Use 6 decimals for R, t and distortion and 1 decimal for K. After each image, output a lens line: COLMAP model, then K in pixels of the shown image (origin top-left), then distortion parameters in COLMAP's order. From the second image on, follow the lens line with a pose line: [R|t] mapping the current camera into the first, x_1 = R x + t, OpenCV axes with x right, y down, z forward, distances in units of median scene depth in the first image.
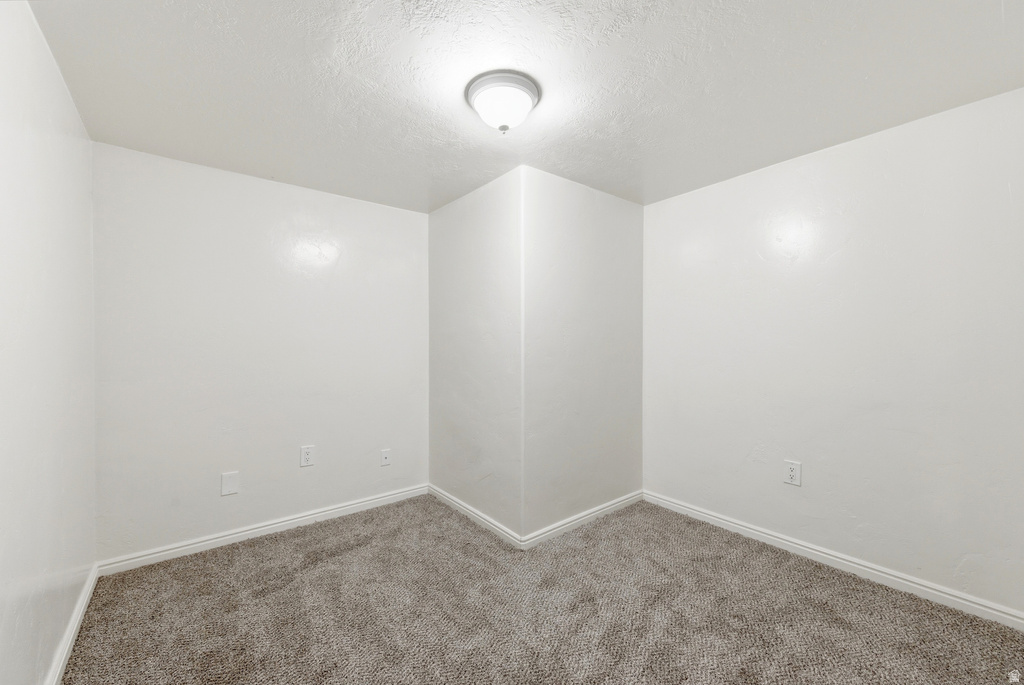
lens RADIAL K [[399.4, 0, 510.7], [0, 399.4, 345.8], [0, 0, 1]] dist [-0.000891, -0.000150]
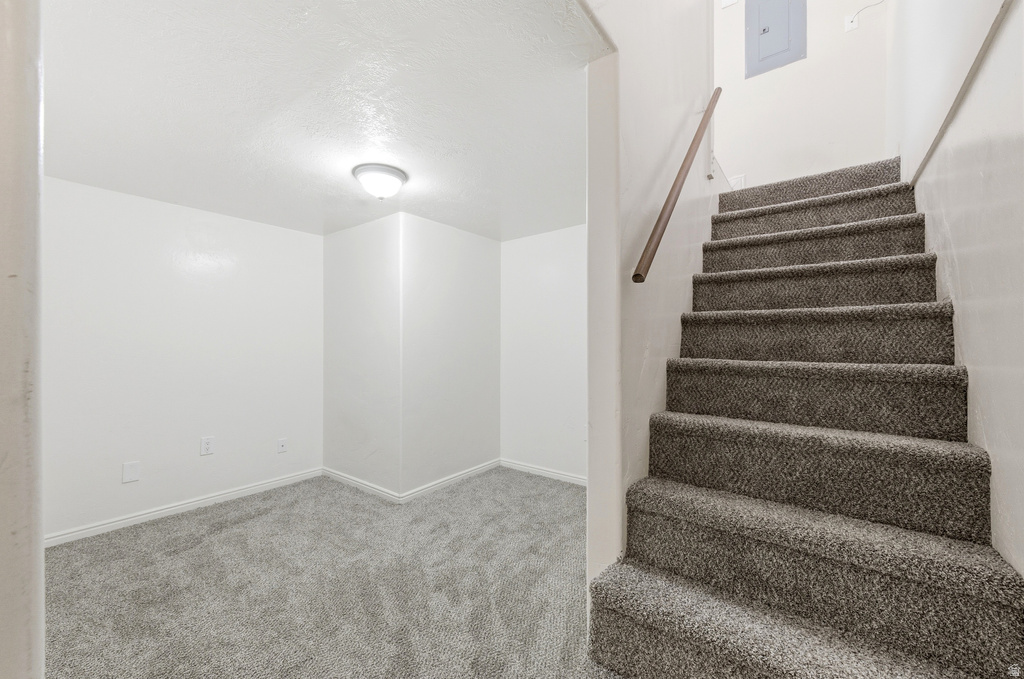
lens RADIAL K [[403.4, 0, 515.8], [0, 403.4, 341.6], [0, 0, 1]] dist [-0.000864, -0.000308]
pose [[0.970065, 0.000992, 0.242843, 0.076466], [0.002055, 0.999922, -0.012294, -0.005974], [-0.242836, 0.012425, 0.969988, -0.394293]]
